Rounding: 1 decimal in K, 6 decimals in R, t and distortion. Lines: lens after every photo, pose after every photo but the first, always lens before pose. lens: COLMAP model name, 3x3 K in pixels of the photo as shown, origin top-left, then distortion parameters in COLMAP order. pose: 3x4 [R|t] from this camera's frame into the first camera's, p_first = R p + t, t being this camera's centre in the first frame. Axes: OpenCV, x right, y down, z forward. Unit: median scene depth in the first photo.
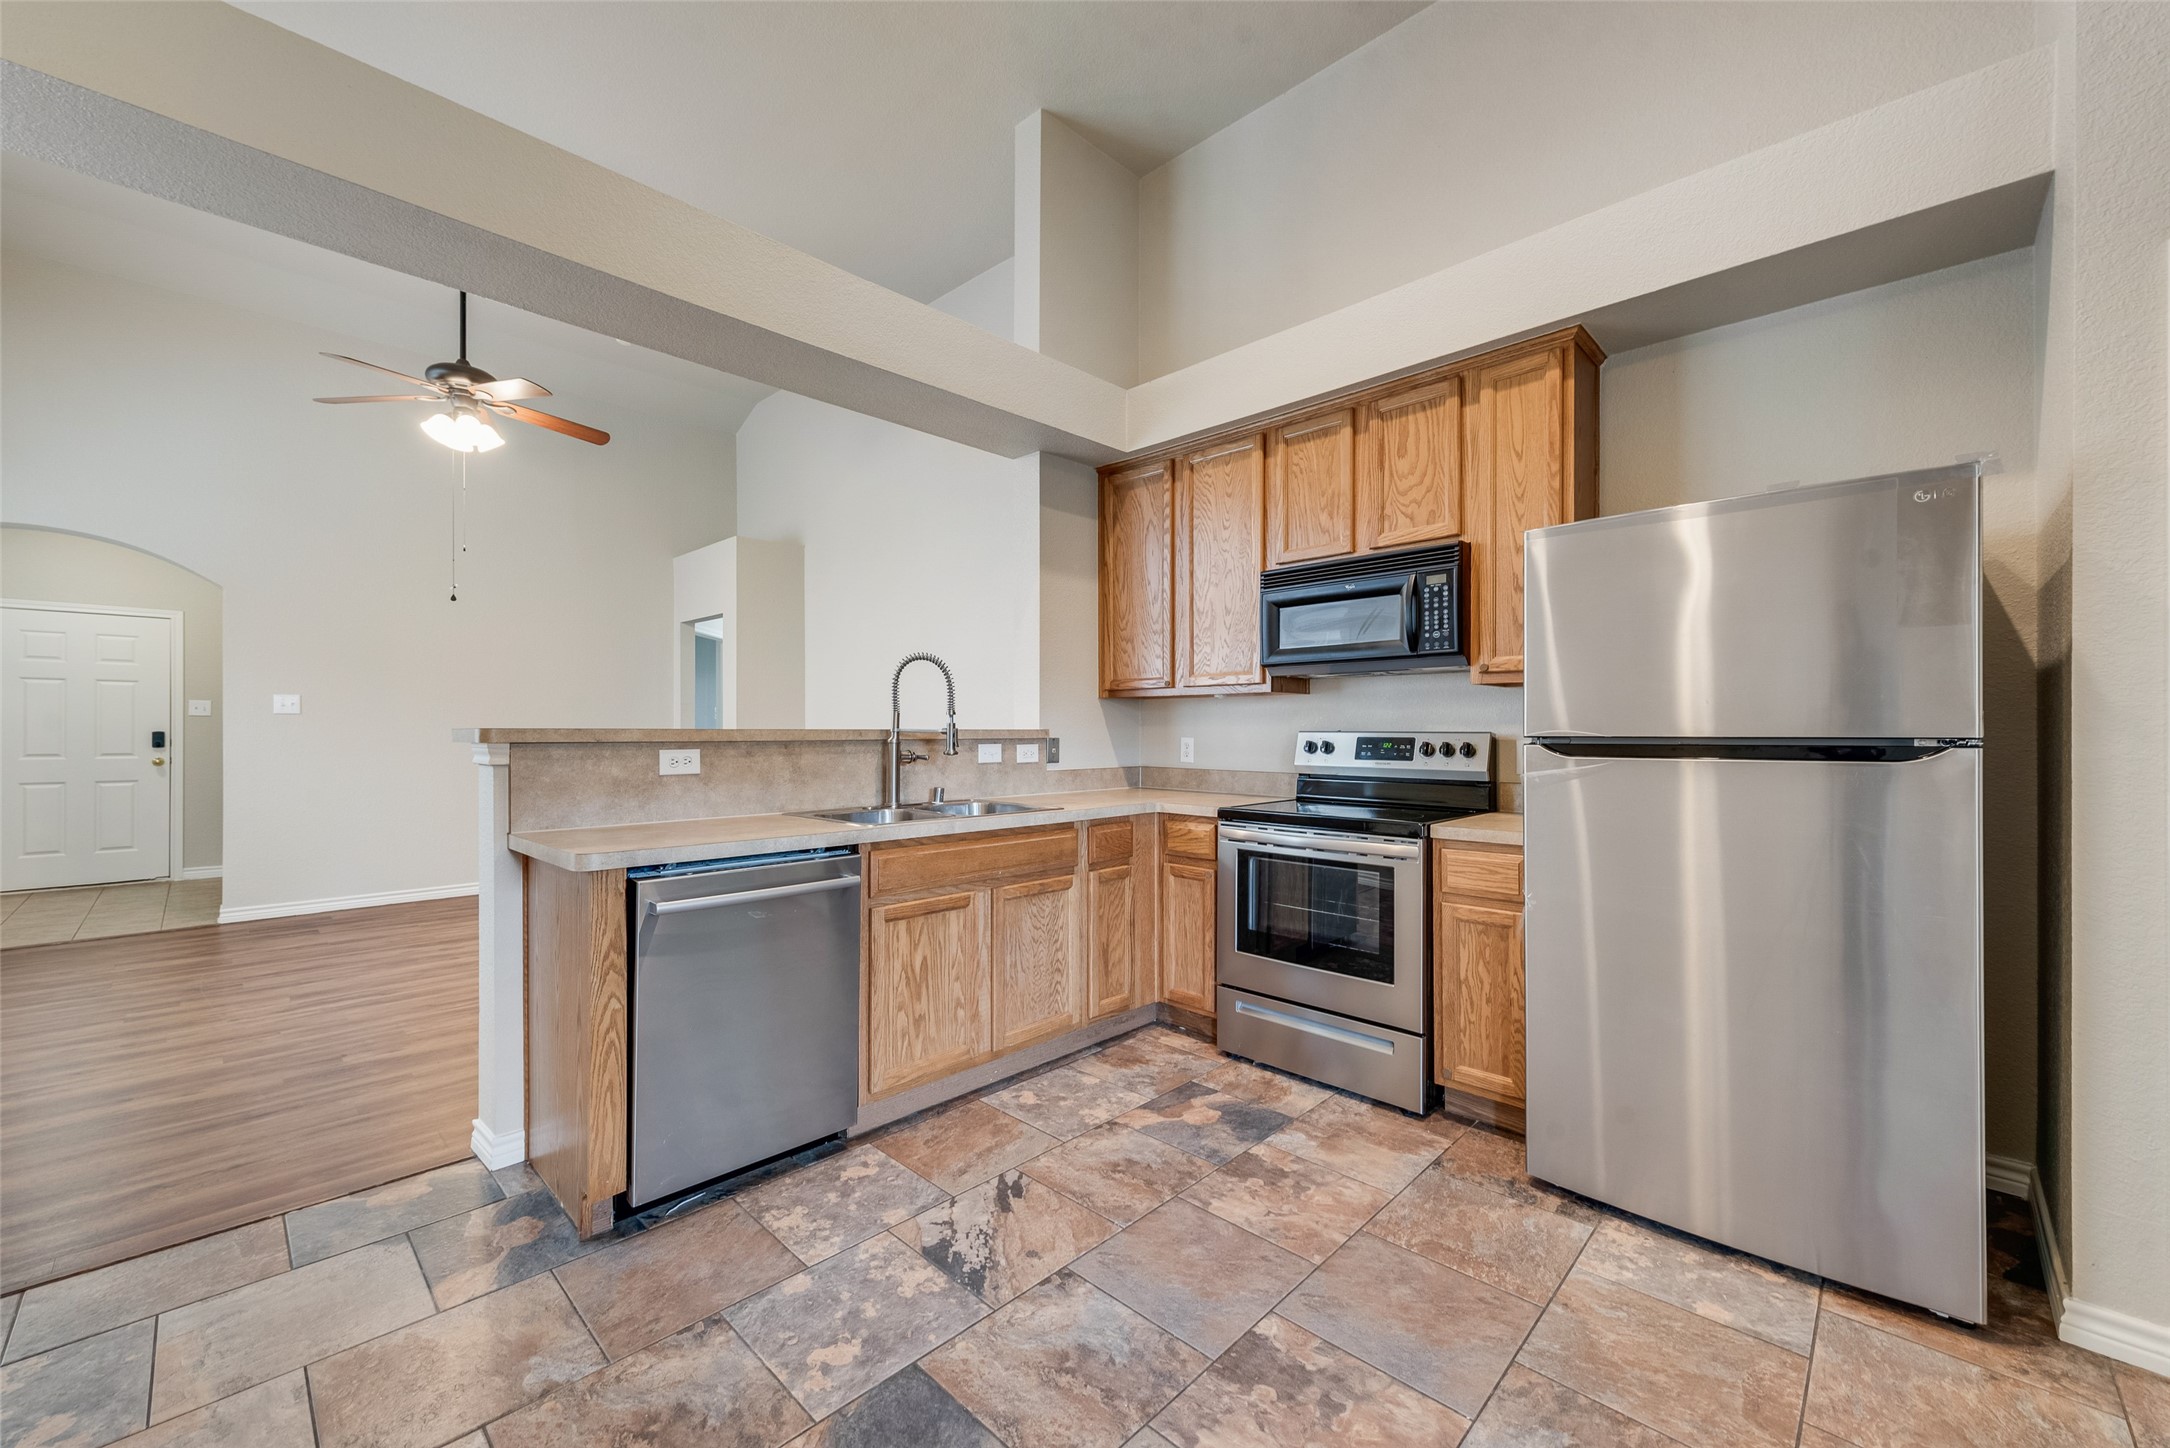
lens RADIAL K [[846.3, 0, 1063.9], [0, 846.3, 729.4], [0, 0, 1]] dist [0.008037, -0.002961]
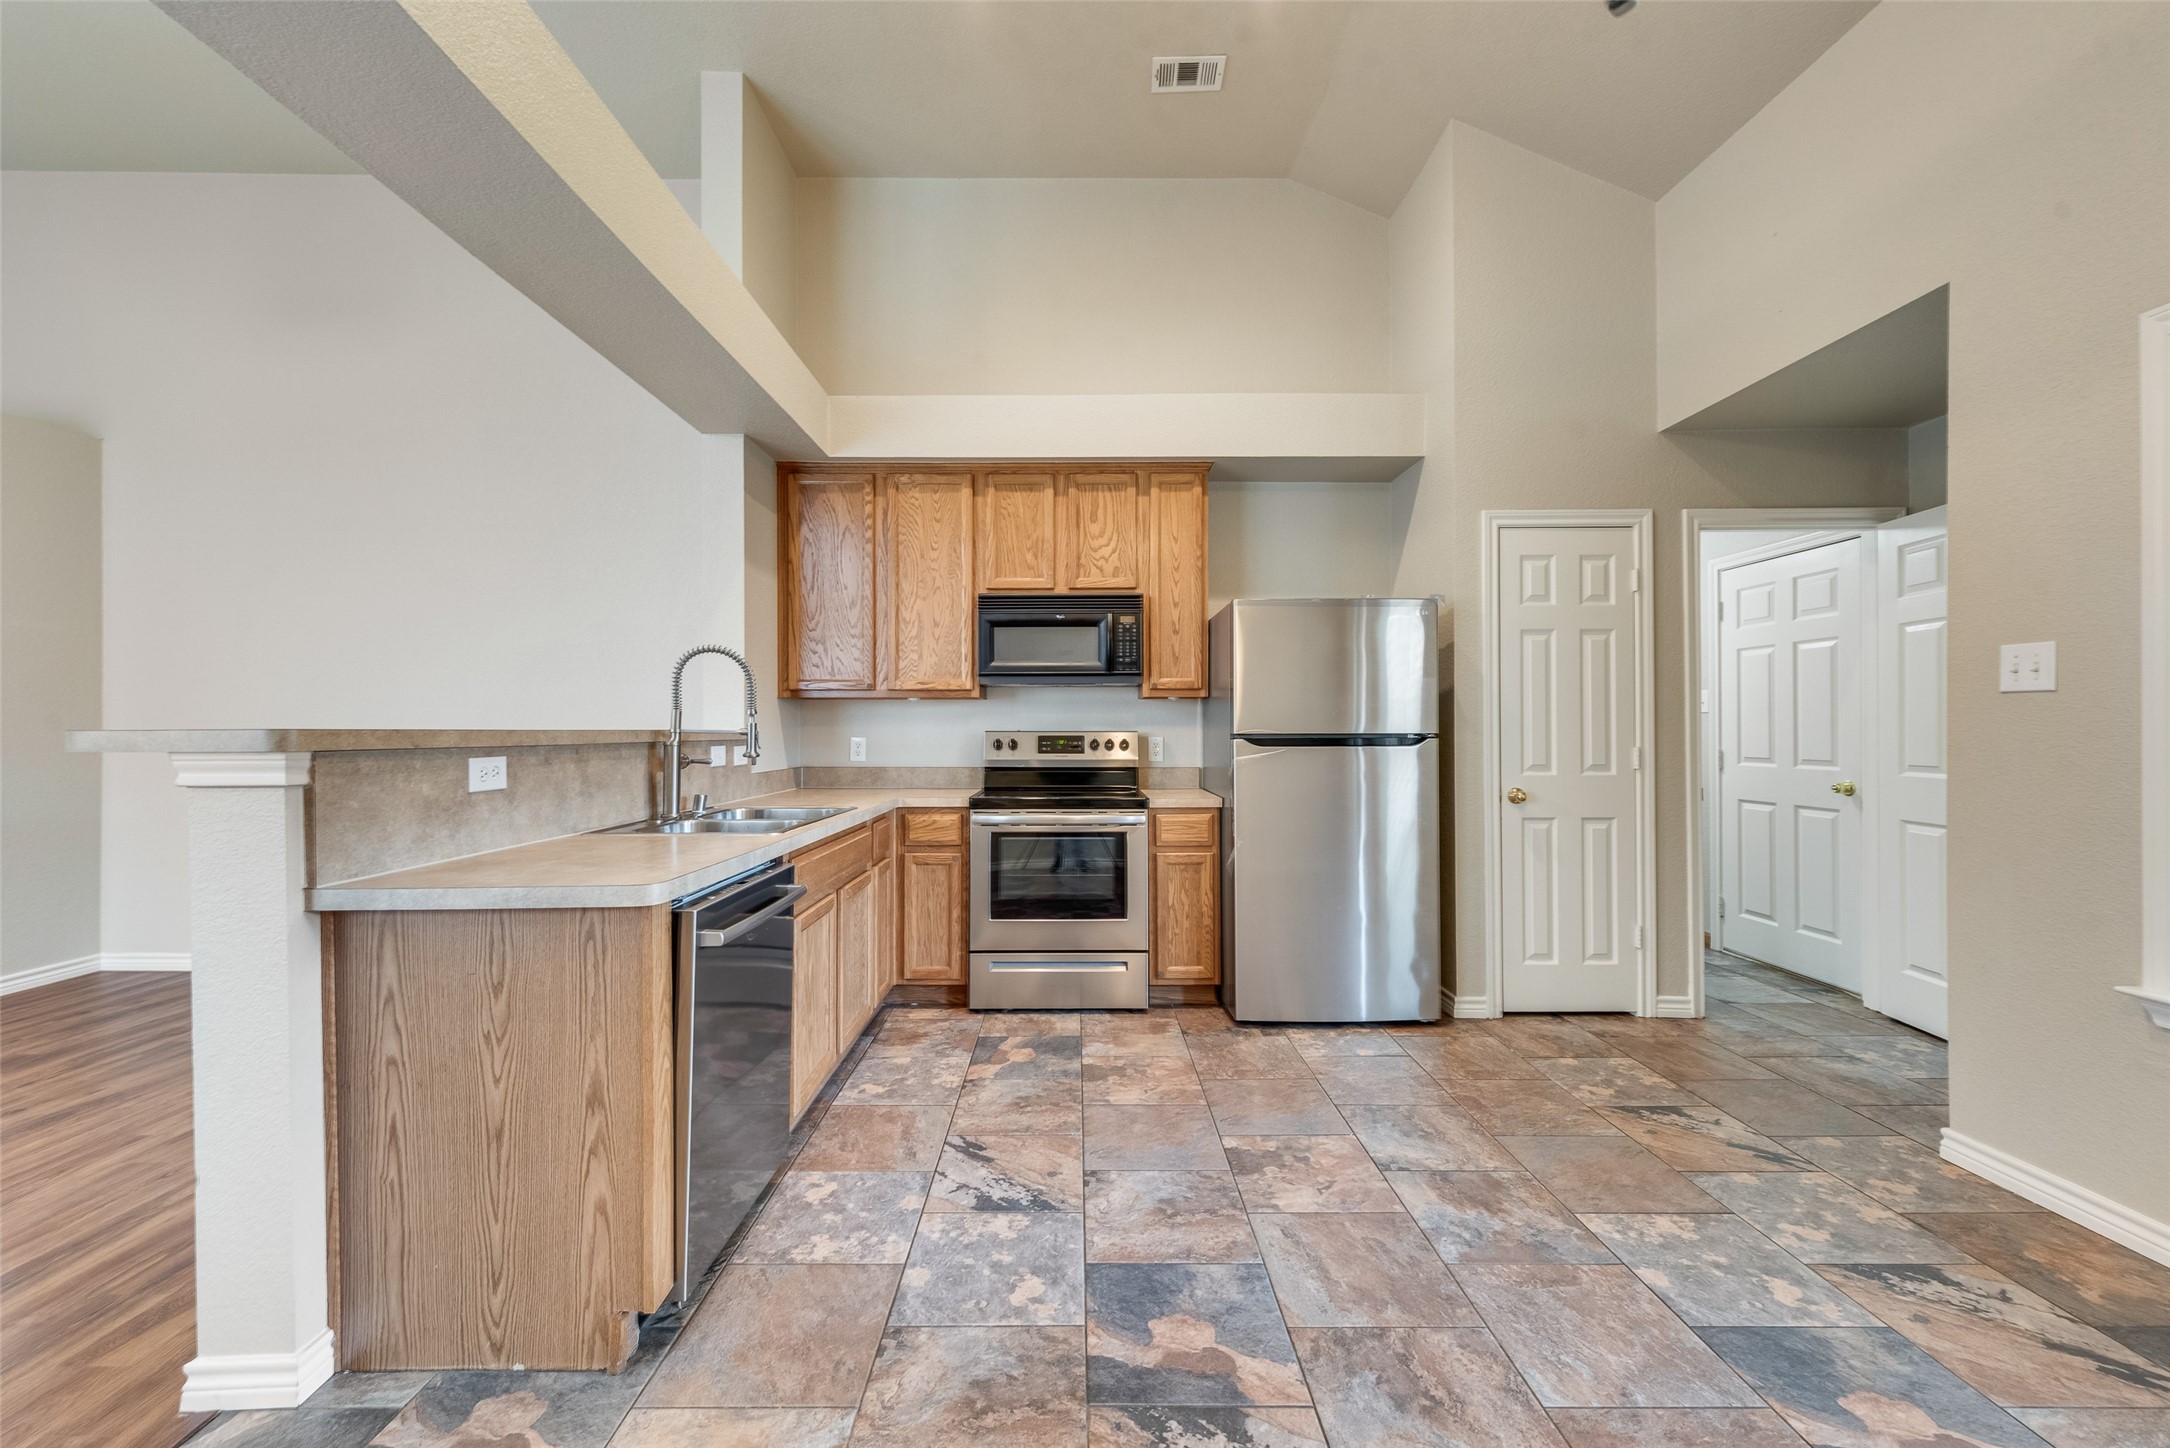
lens RADIAL K [[846.3, 0, 1080.1], [0, 846.3, 726.8], [0, 0, 1]] dist [0.008037, -0.002961]
pose [[0.710397, 0.001287, 0.703800, -0.561508], [0.000874, 0.999996, -0.002711, -0.000693], [-0.703800, 0.002541, 0.710393, 0.088508]]
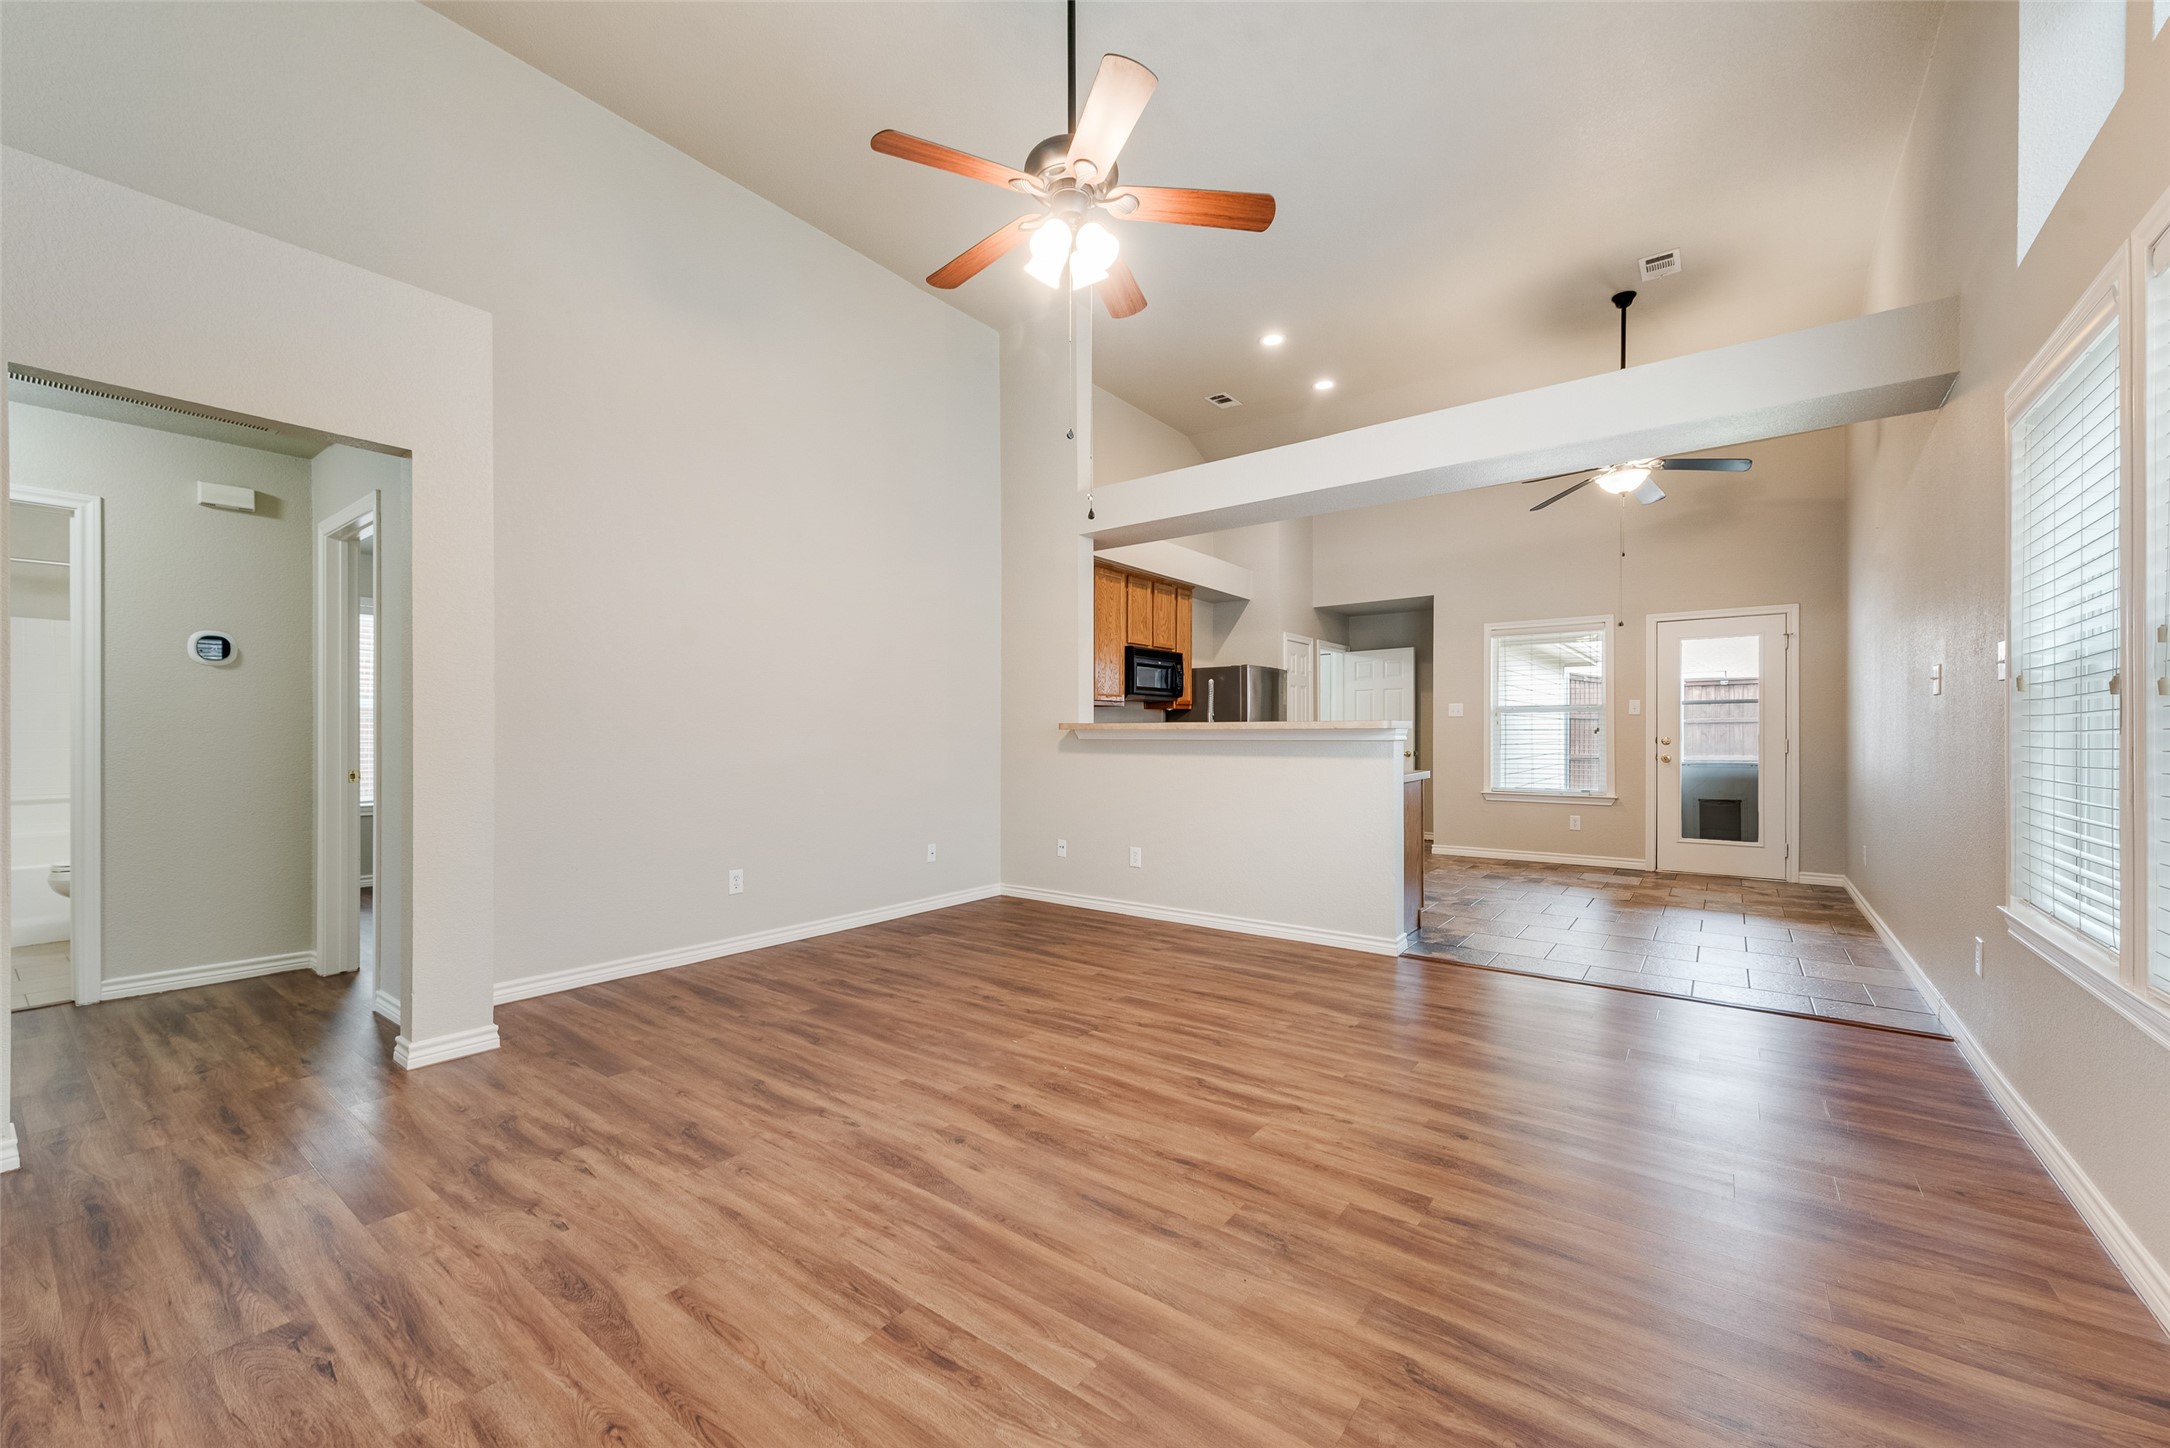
lens RADIAL K [[846.3, 0, 1083.7], [0, 846.3, 733.2], [0, 0, 1]] dist [0.008037, -0.002961]
pose [[-0.133888, -0.006998, 0.990972, -2.016484], [-0.002988, 0.999973, 0.006657, 0.008619], [-0.990992, -0.002069, -0.133905, 1.605195]]
